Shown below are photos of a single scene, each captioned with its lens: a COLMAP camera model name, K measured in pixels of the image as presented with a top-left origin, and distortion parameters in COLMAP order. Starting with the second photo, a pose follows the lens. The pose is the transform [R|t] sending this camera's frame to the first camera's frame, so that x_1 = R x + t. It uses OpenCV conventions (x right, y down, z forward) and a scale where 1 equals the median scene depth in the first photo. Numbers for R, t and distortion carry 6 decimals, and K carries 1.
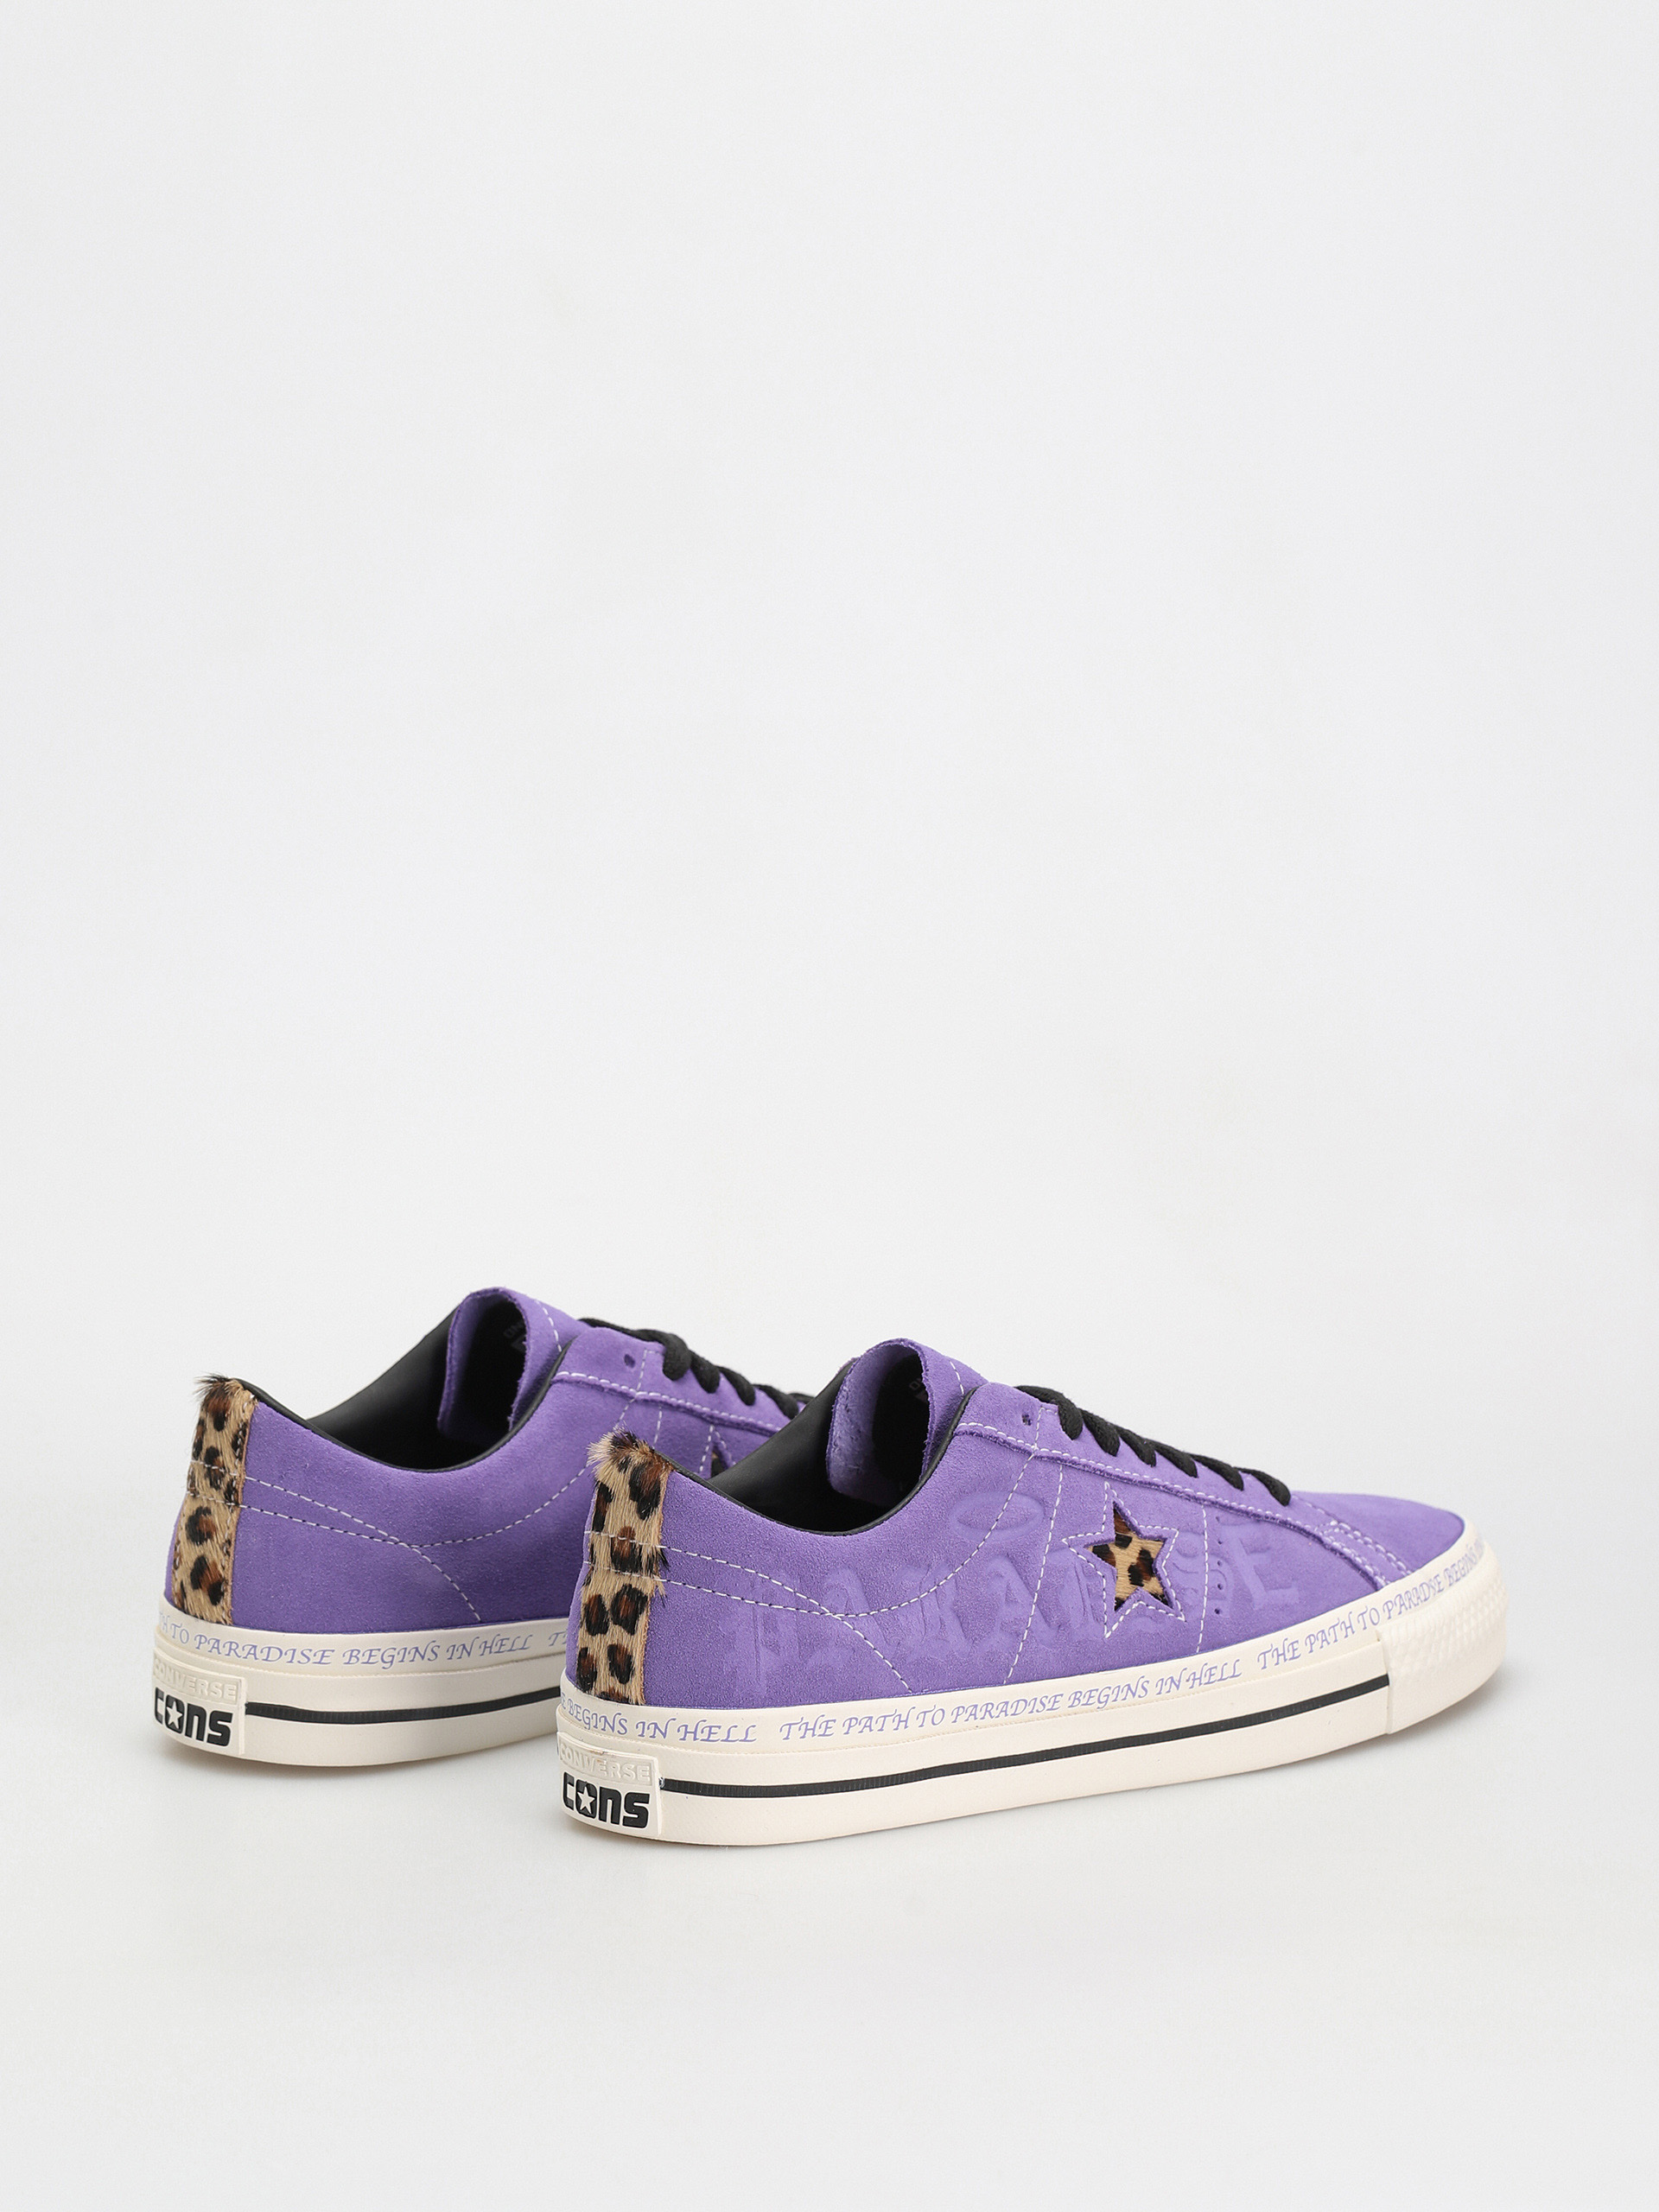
lens RADIAL K [[7751.8, 0, 829.5], [0, 7751.8, 1106.0], [0, 0, 1]] dist [-0.117128, 0.074876]
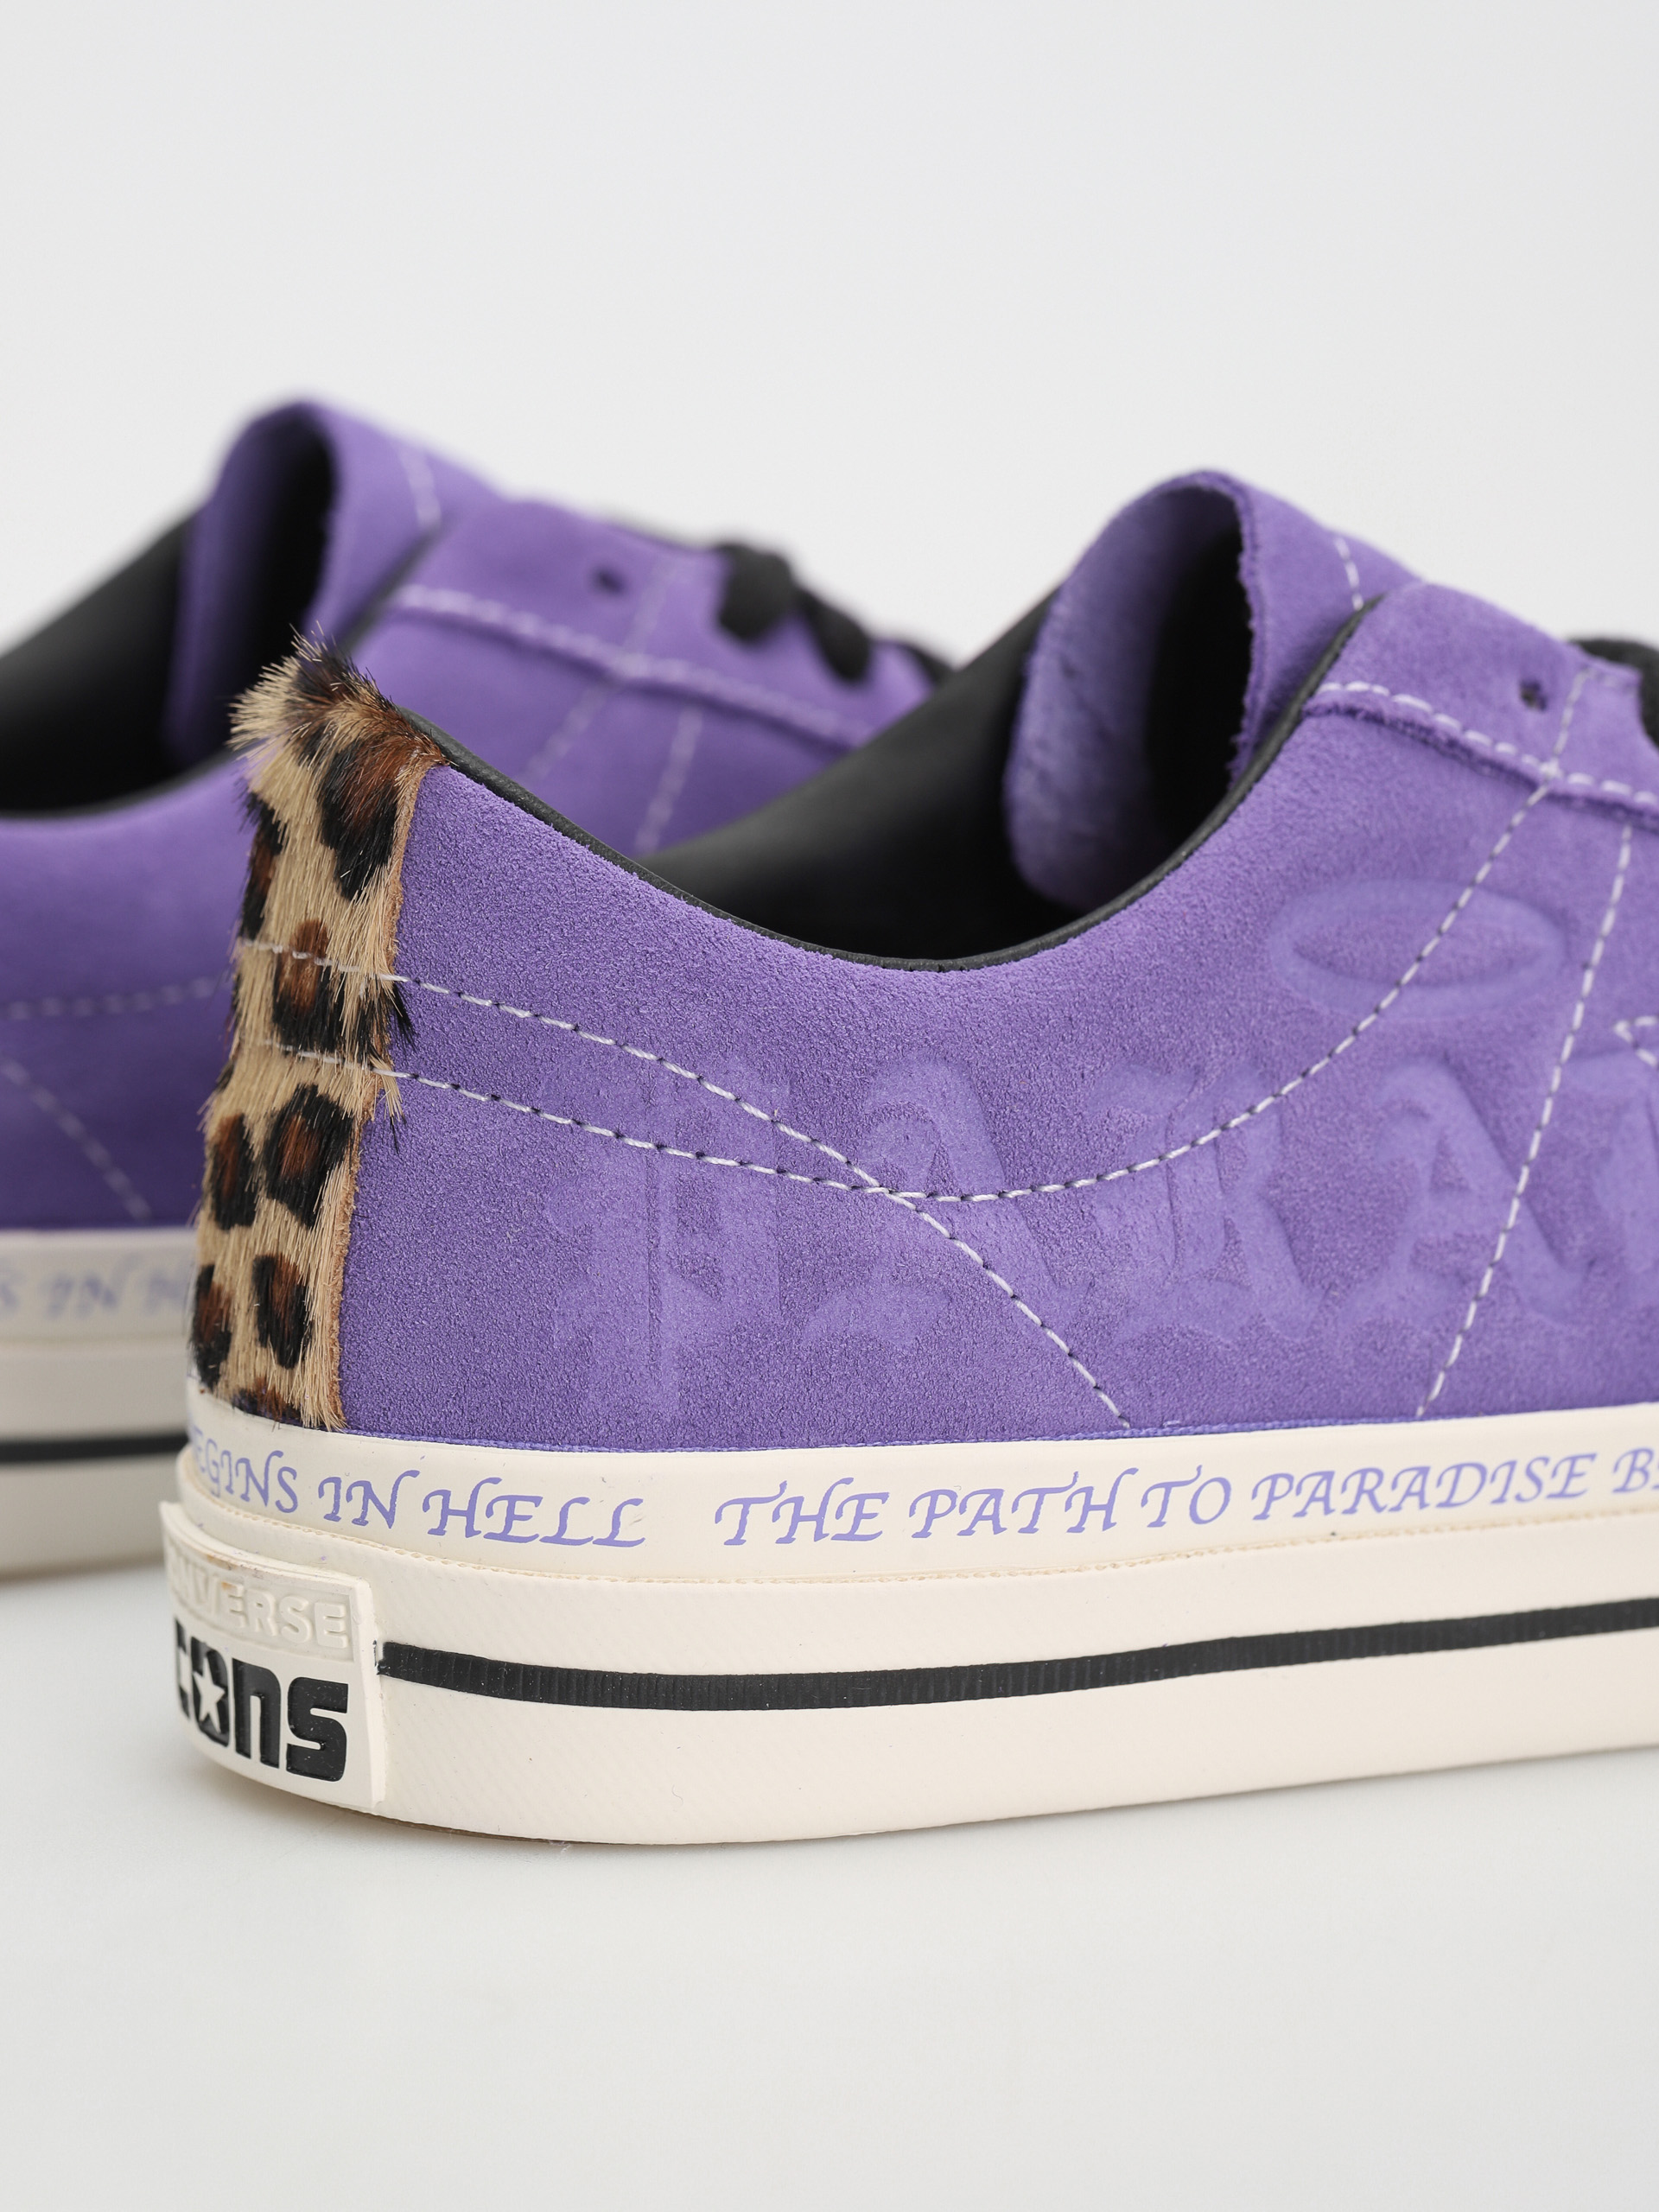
lens RADIAL K [[7751.8, 0, 829.5], [0, 7751.8, 1106.0], [0, 0, 1]] dist [-0.117128, 0.074876]
pose [[0.984044, 0.029504, -0.175462, 0.058214], [-0.026830, 0.999485, 0.017591, 0.055259], [0.175891, -0.012603, 0.984329, 0.651316]]
